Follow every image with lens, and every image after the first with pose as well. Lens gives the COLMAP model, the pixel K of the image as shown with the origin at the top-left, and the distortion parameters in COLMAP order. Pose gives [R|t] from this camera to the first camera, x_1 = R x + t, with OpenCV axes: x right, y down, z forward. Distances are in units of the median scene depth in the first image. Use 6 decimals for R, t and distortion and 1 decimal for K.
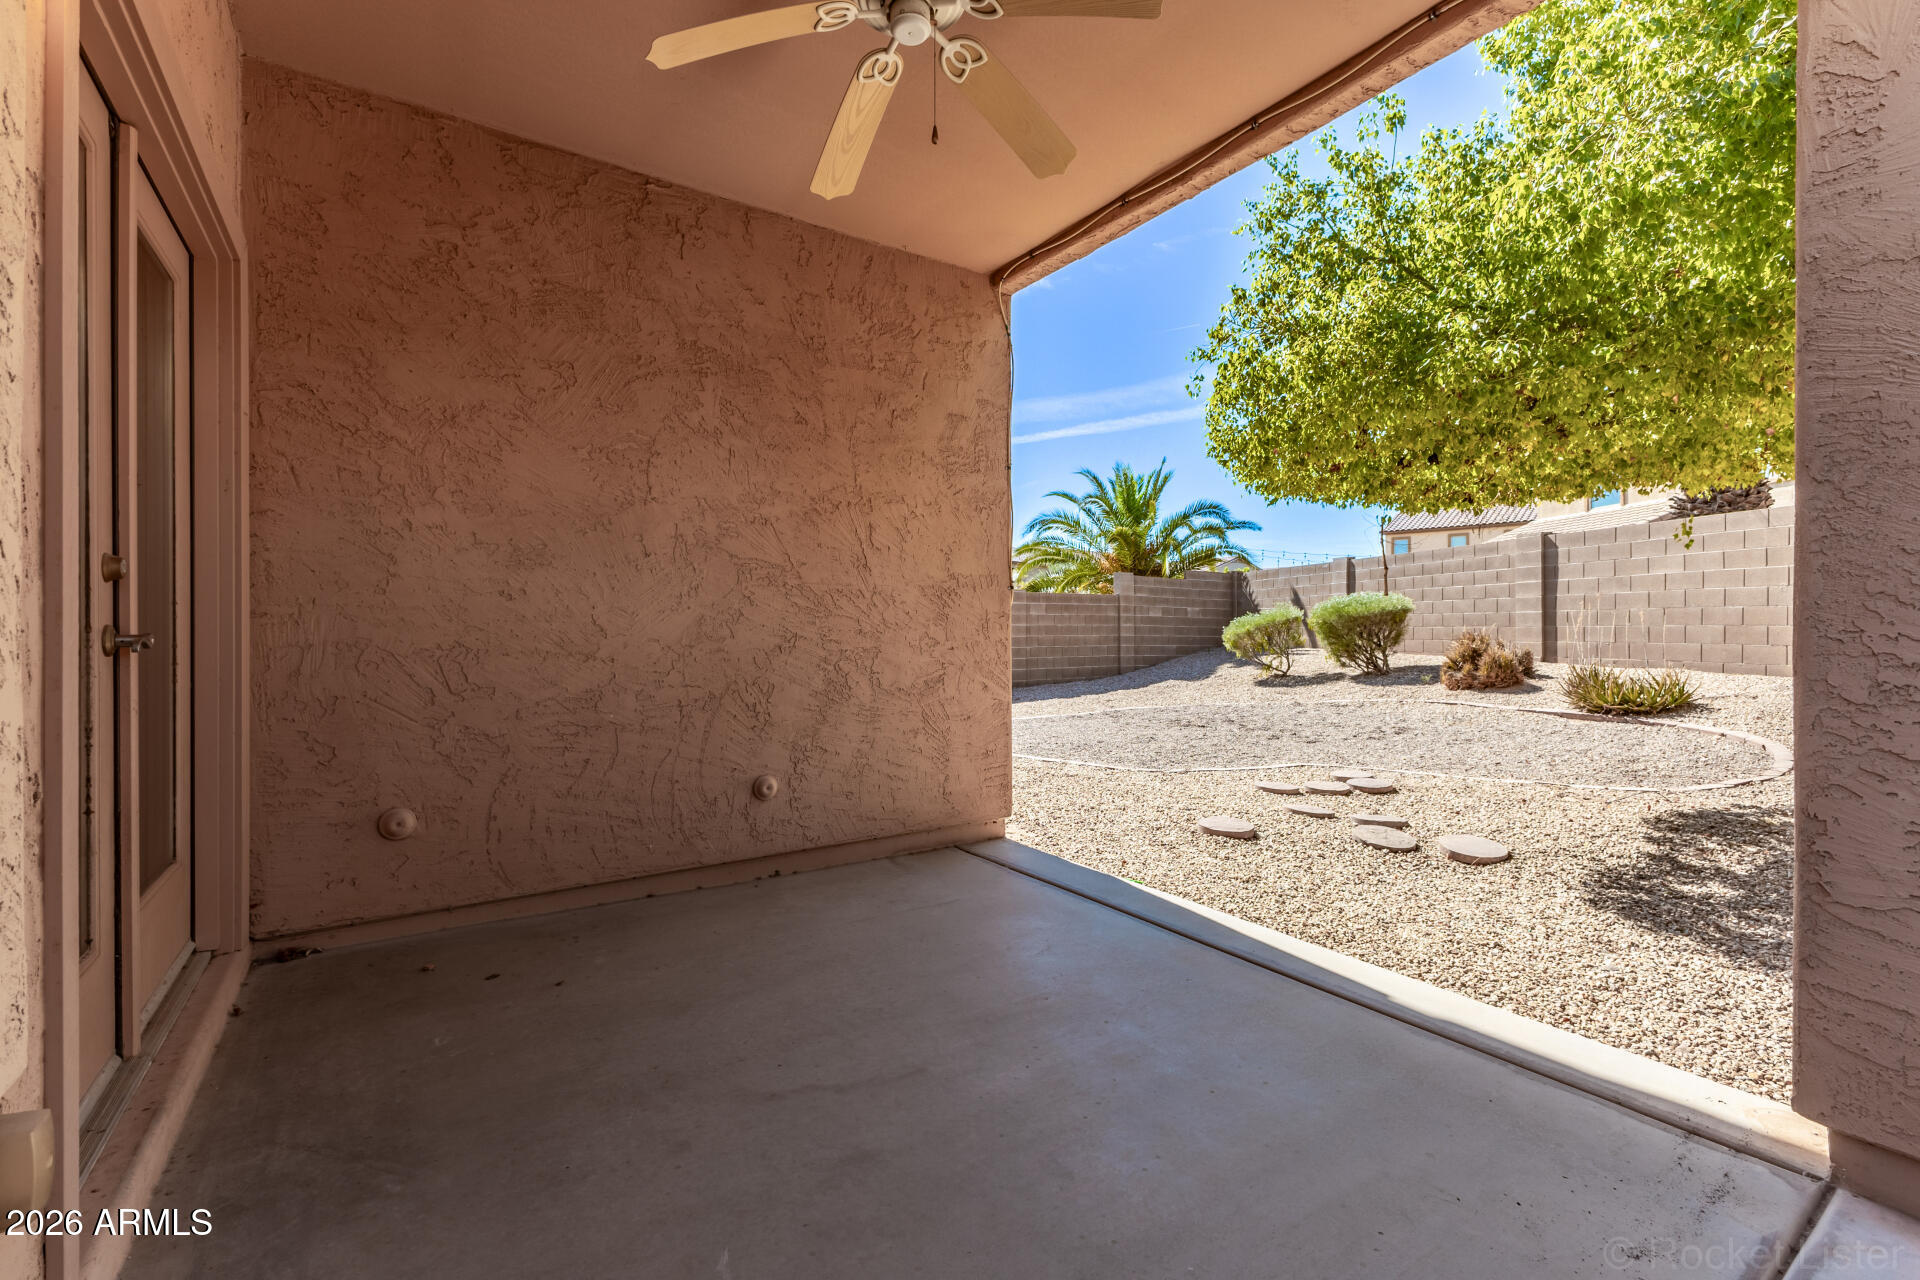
lens RADIAL K [[833.0, 0, 954.9], [0, 833.0, 627.0], [0, 0, 1]] dist [0.012238, -0.004067]
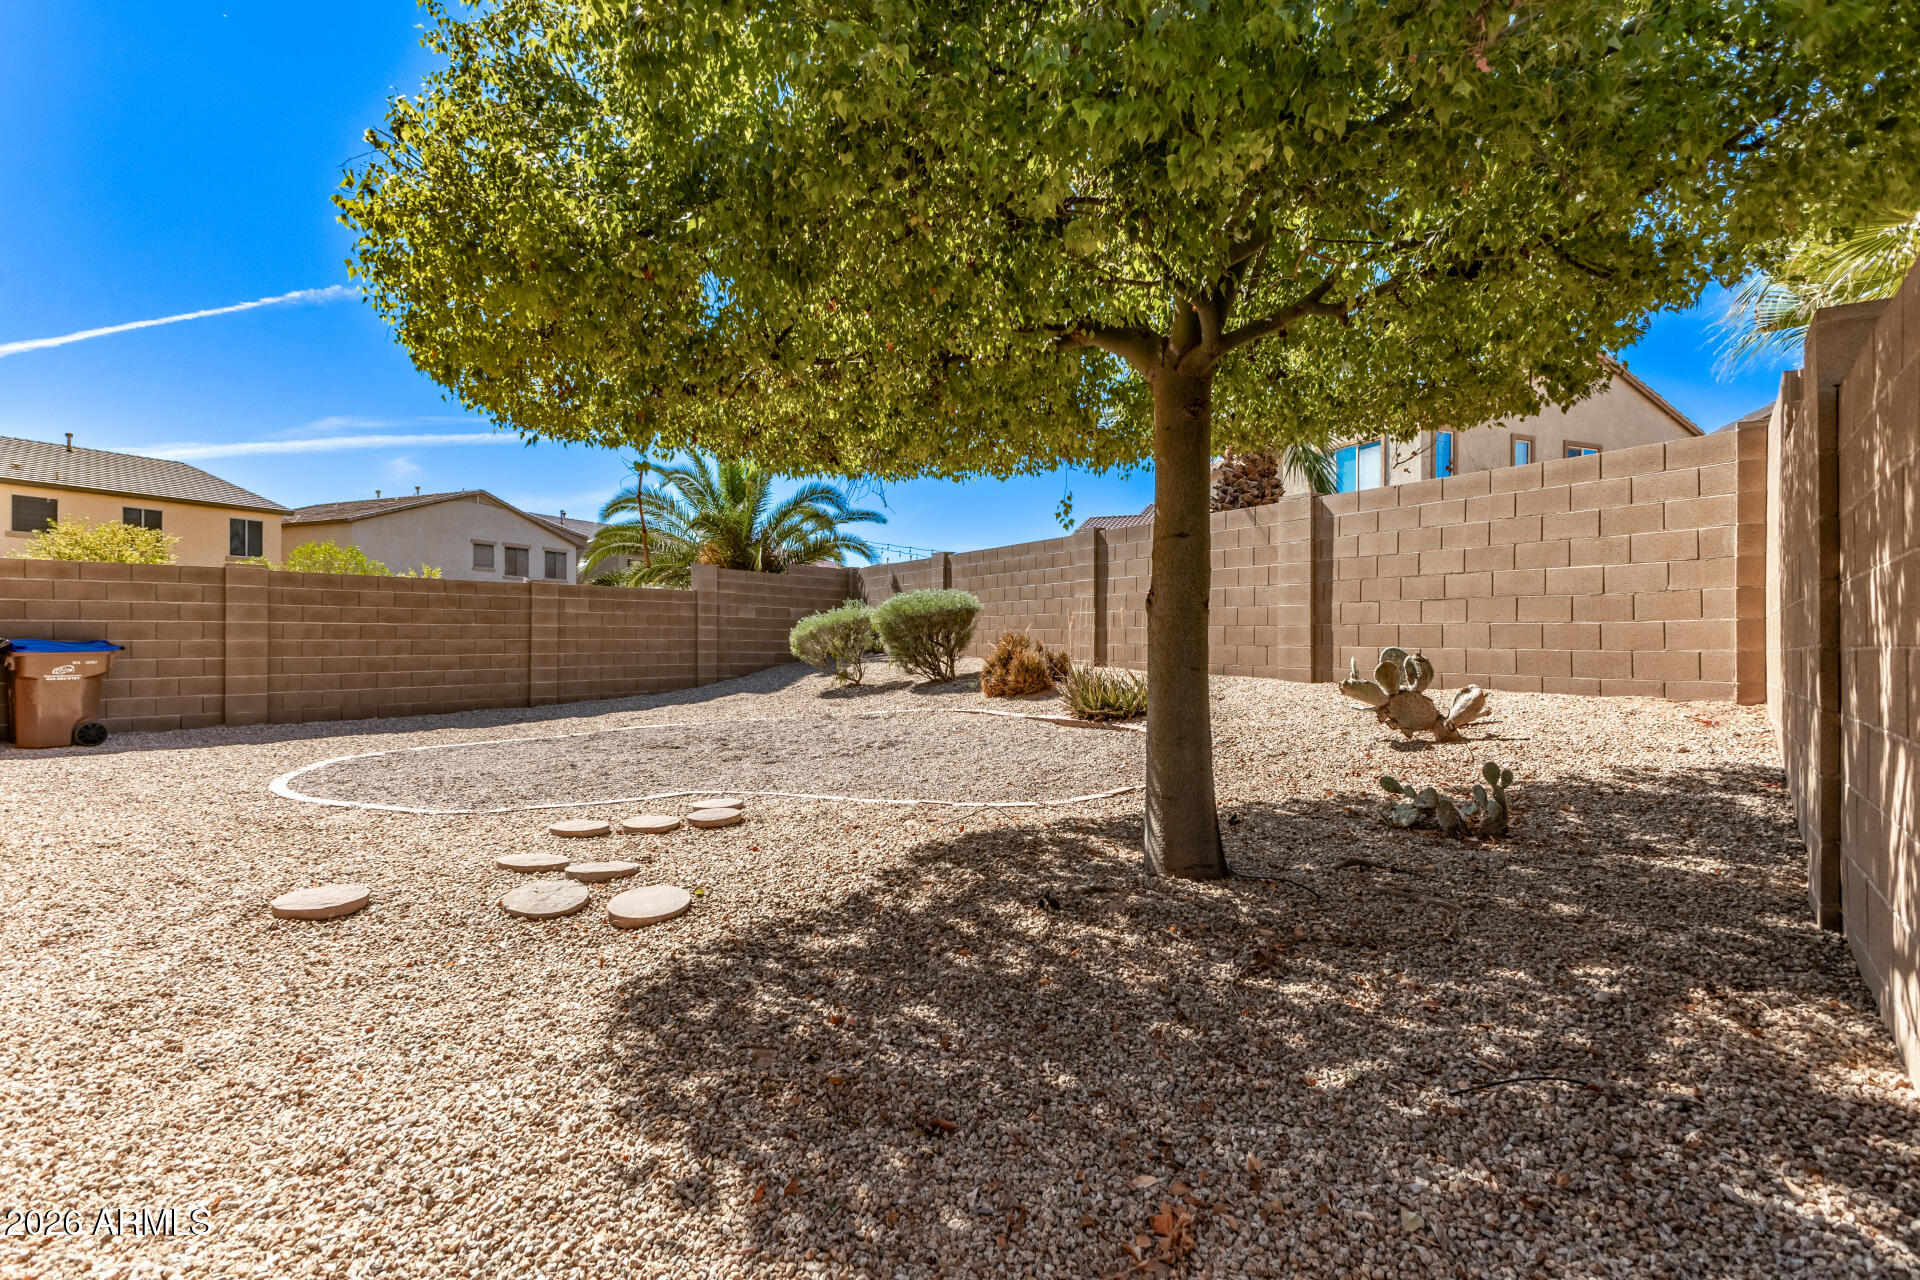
lens RADIAL K [[925.8, 0, 973.8], [0, 925.8, 632.7], [0, 0, 1]] dist [0.003296, 0.000280]
pose [[0.954716, 0.004547, 0.297485, 0.241971], [-0.002562, 0.999972, -0.007061, 0.011155], [-0.297509, 0.005979, 0.954700, 0.051089]]
